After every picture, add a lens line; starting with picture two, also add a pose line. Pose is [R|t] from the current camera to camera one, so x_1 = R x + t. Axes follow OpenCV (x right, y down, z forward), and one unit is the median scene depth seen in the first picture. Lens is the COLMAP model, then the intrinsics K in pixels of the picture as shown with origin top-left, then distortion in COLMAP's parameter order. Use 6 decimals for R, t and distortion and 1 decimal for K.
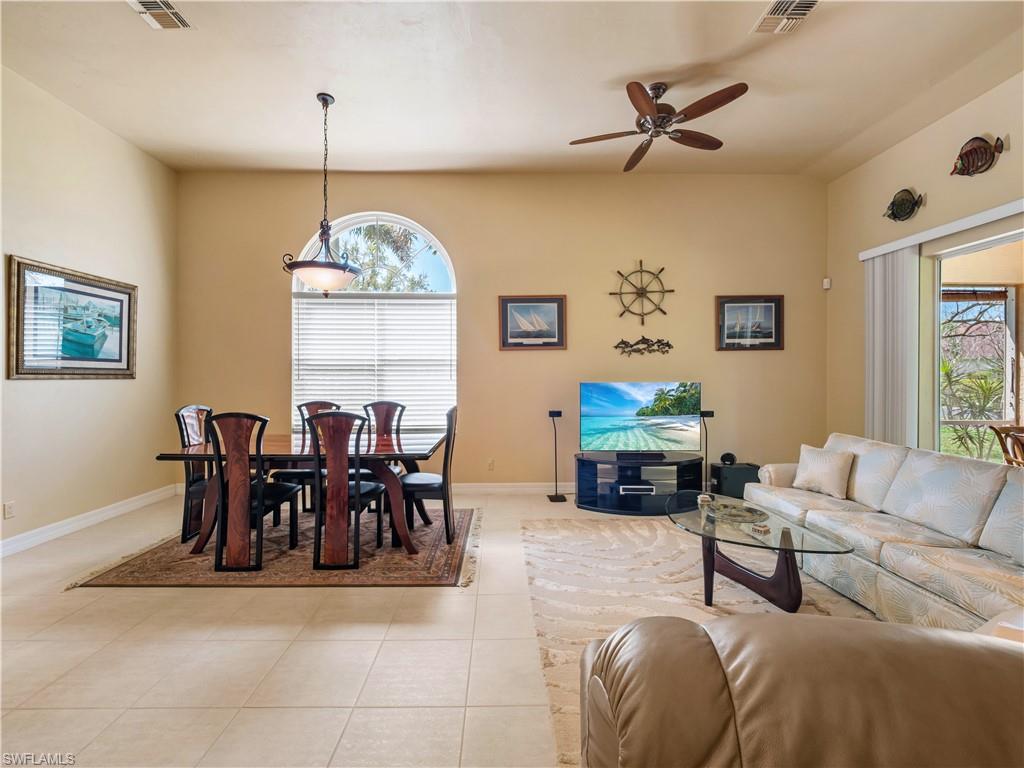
lens RADIAL K [[437.9, 0, 506.0], [0, 437.9, 376.1], [0, 0, 1]] dist [0.007891, -0.004514]
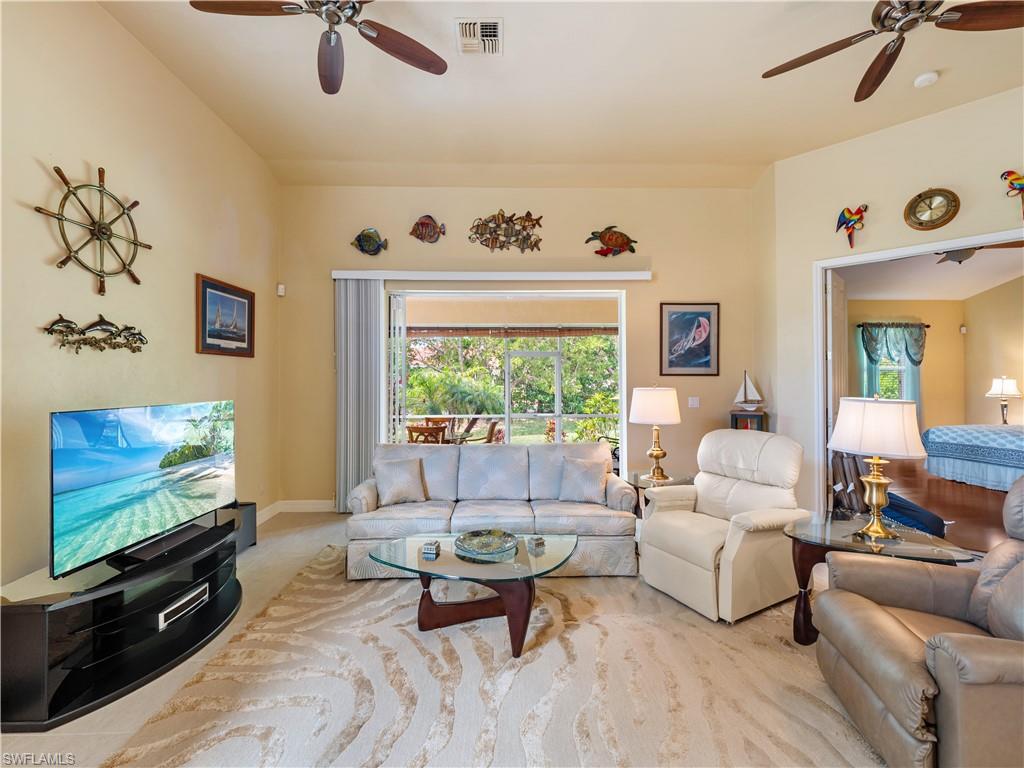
lens RADIAL K [[437.9, 0, 514.4], [0, 437.9, 384.5], [0, 0, 1]] dist [0.007891, -0.004514]
pose [[-0.017208, -0.002015, 0.999850, -0.242547], [0.000484, 0.999998, 0.002023, -0.011319], [-0.999852, 0.000519, -0.017207, 0.578425]]
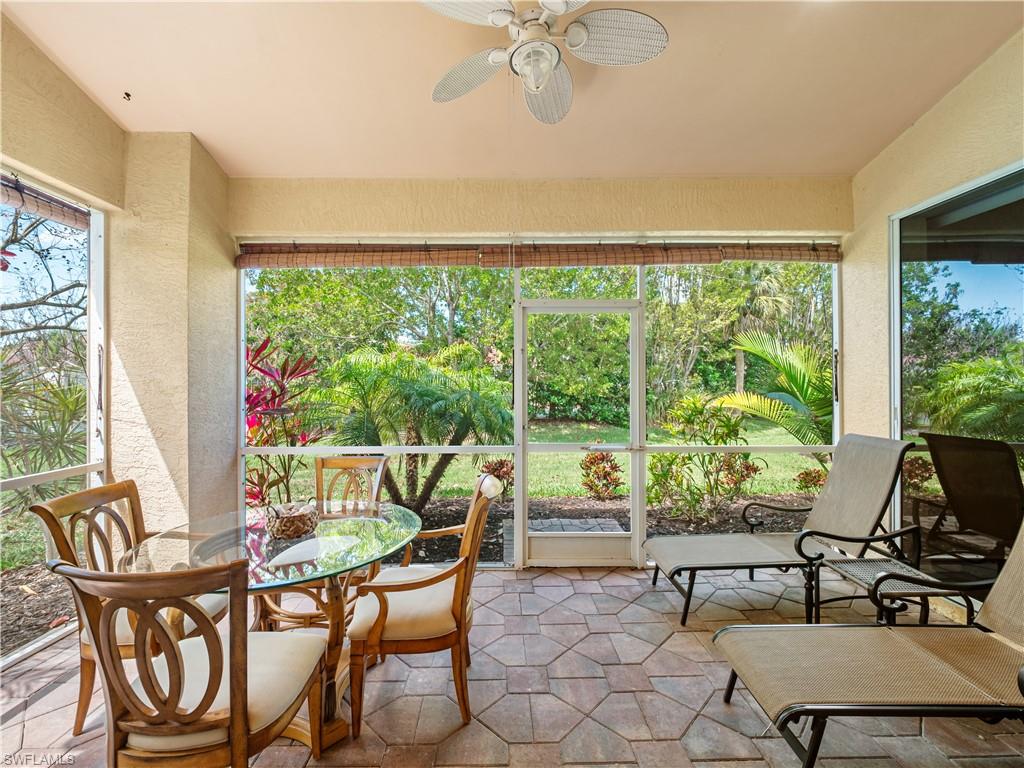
lens RADIAL K [[437.9, 0, 505.6], [0, 437.9, 380.1], [0, 0, 1]] dist [0.007891, -0.004514]
pose [[0.007587, 0.007001, 0.999947, 0.740169], [-0.001128, 0.999975, -0.006992, 0.002103], [-0.999971, -0.001075, 0.007595, 0.597141]]
